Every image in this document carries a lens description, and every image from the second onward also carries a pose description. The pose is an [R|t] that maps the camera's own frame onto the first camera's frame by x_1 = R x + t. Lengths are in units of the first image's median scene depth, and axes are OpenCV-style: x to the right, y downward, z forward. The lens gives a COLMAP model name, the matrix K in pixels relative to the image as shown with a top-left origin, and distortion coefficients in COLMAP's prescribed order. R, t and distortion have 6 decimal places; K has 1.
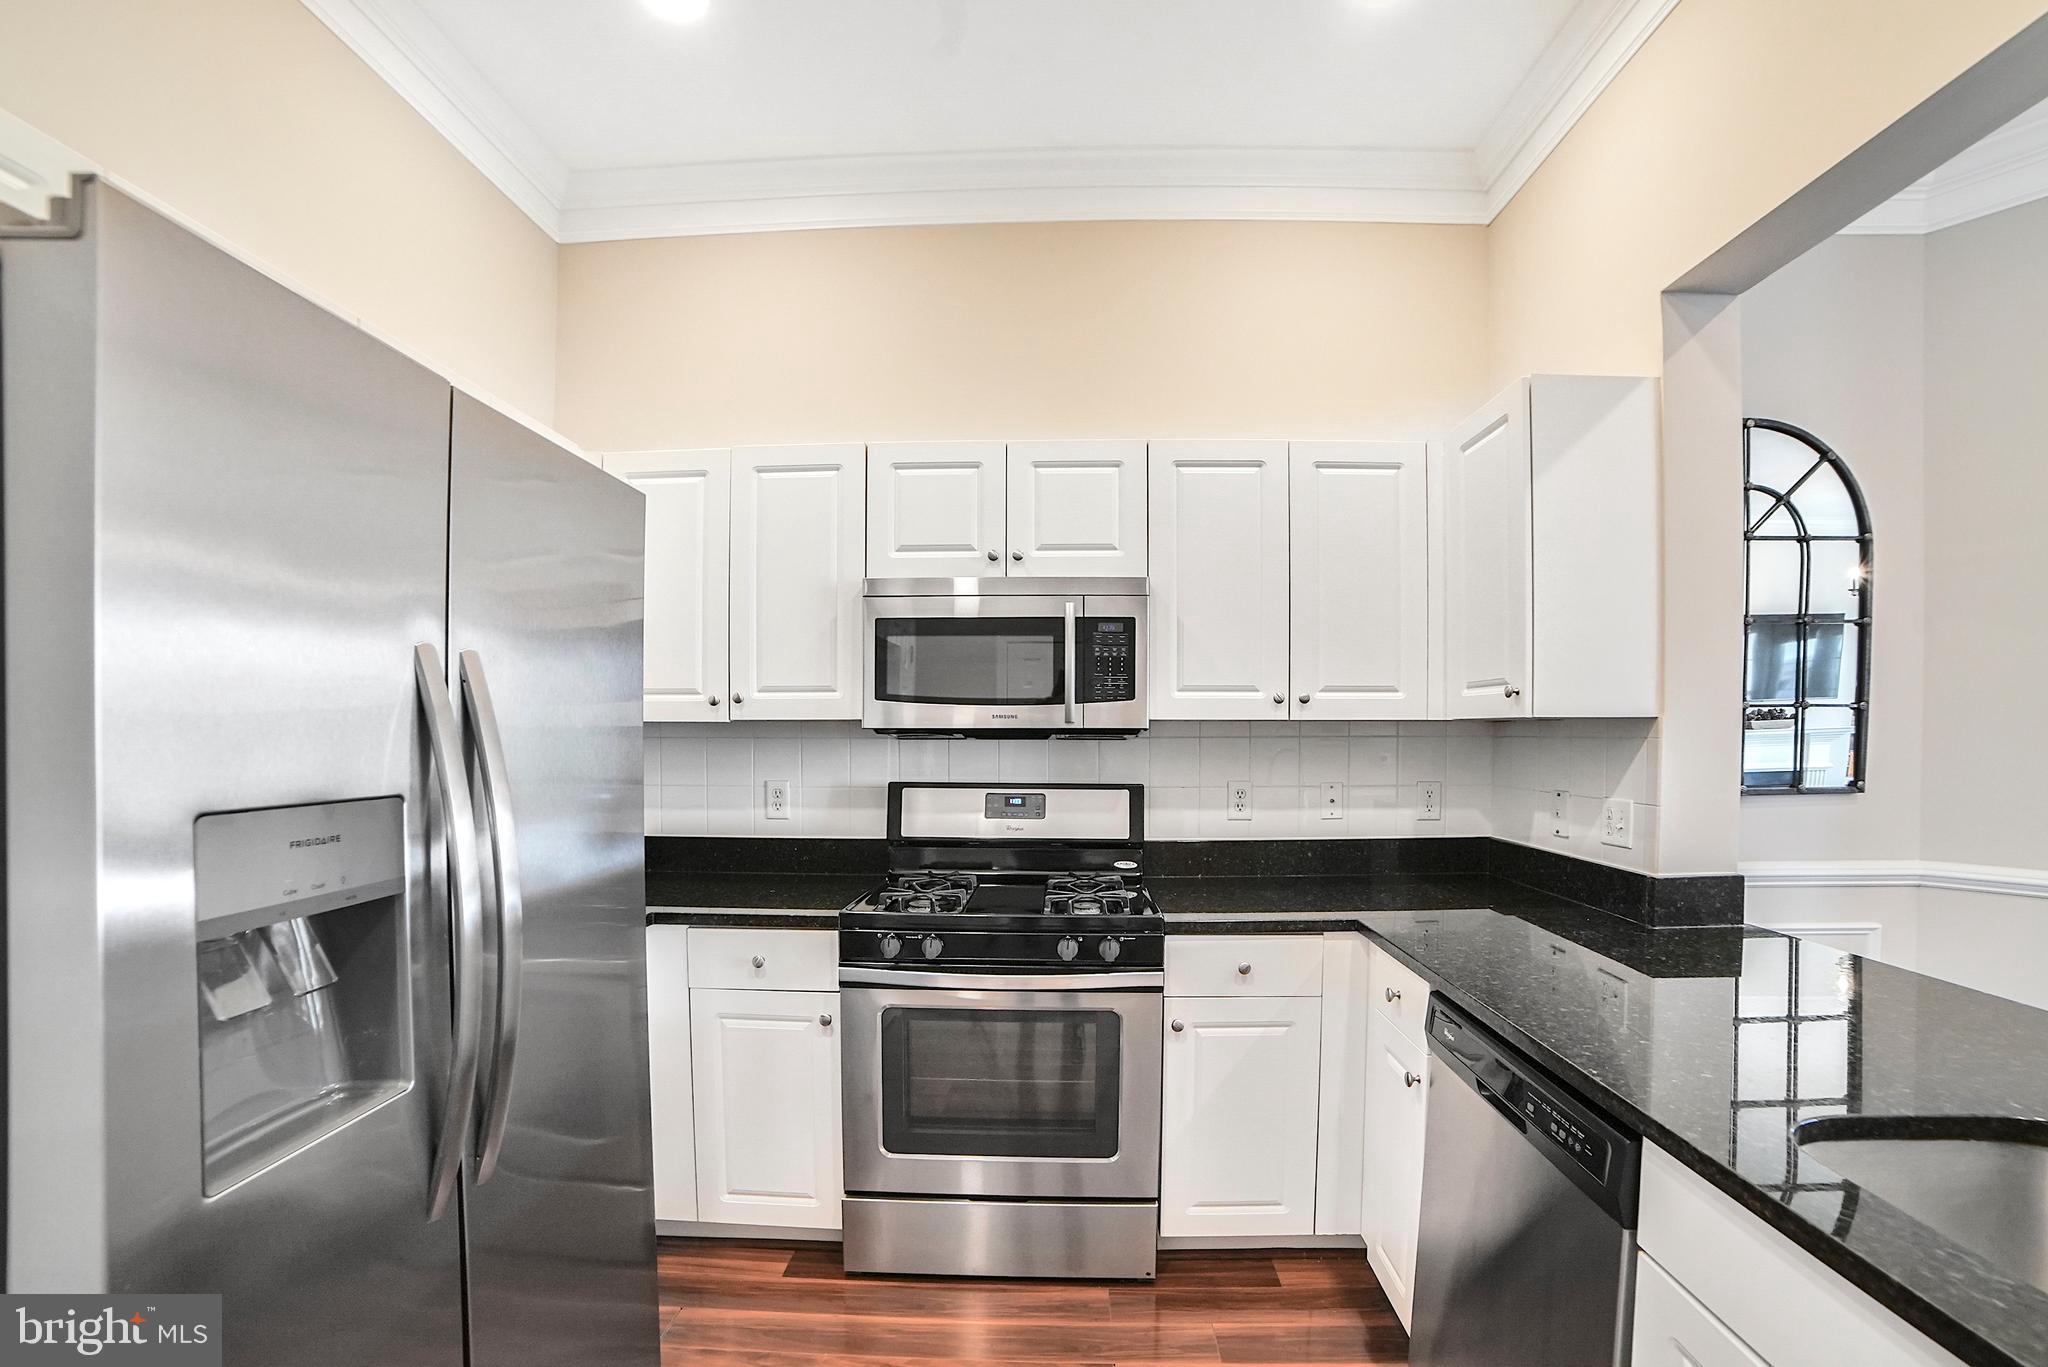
lens RADIAL K [[853.5, 0, 1052.5], [0, 853.5, 737.9], [0, 0, 1]] dist [-0.098679, 0.031681]
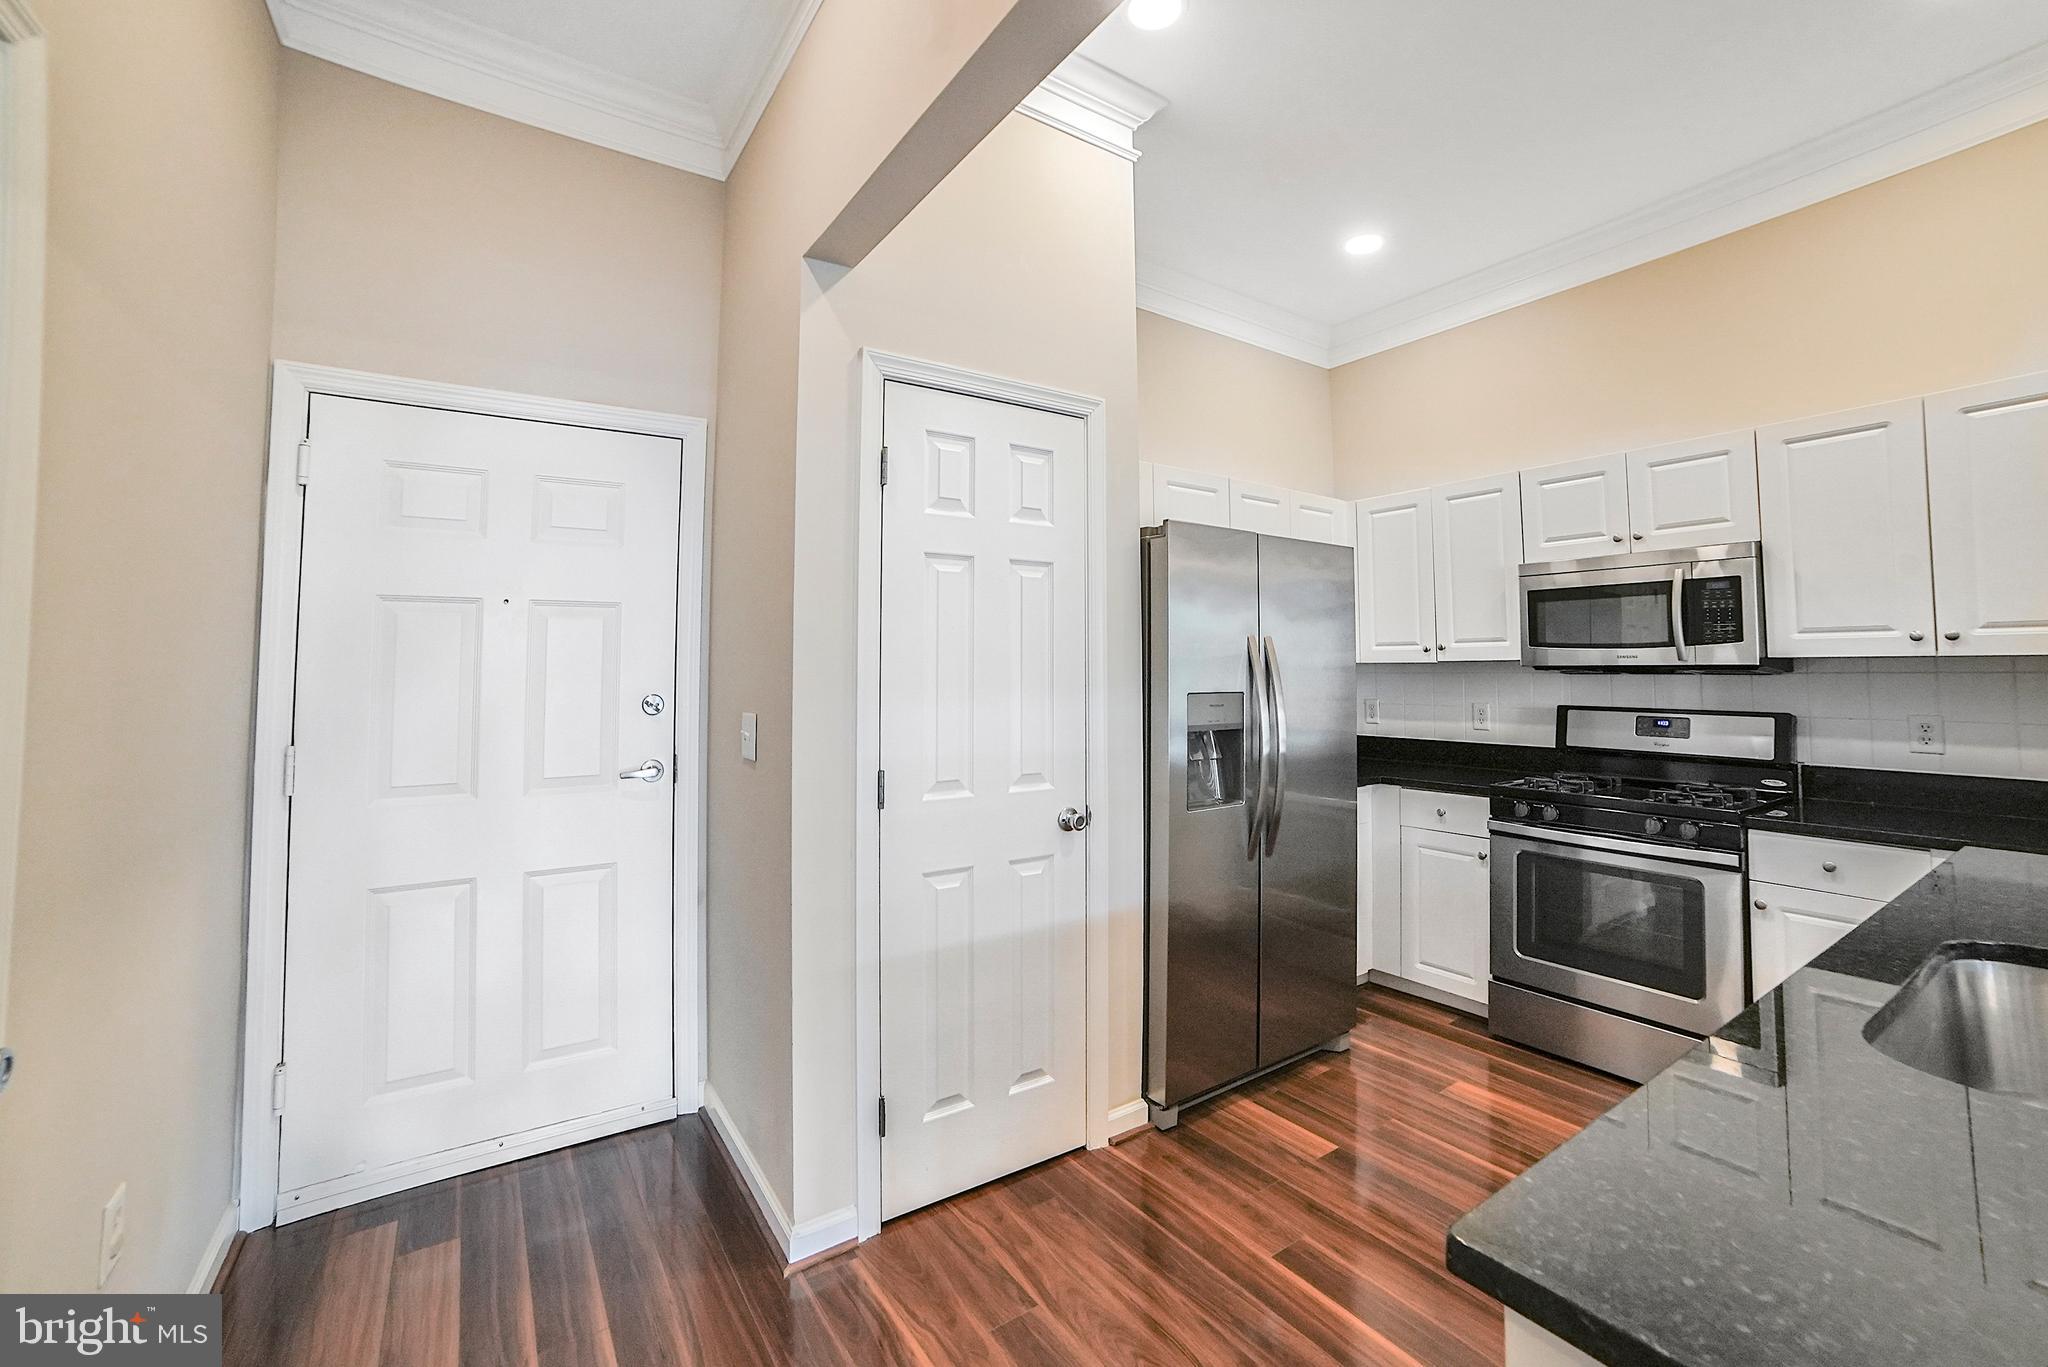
lens RADIAL K [[855.0, 0, 1028.1], [0, 855.0, 675.4], [0, 0, 1]] dist [-0.016372, 0.000111]
pose [[0.571901, 0.003221, -0.820316, 0.504539], [-0.003963, 0.999991, 0.001164, 0.006625], [0.820313, 0.002585, 0.571909, -0.547628]]
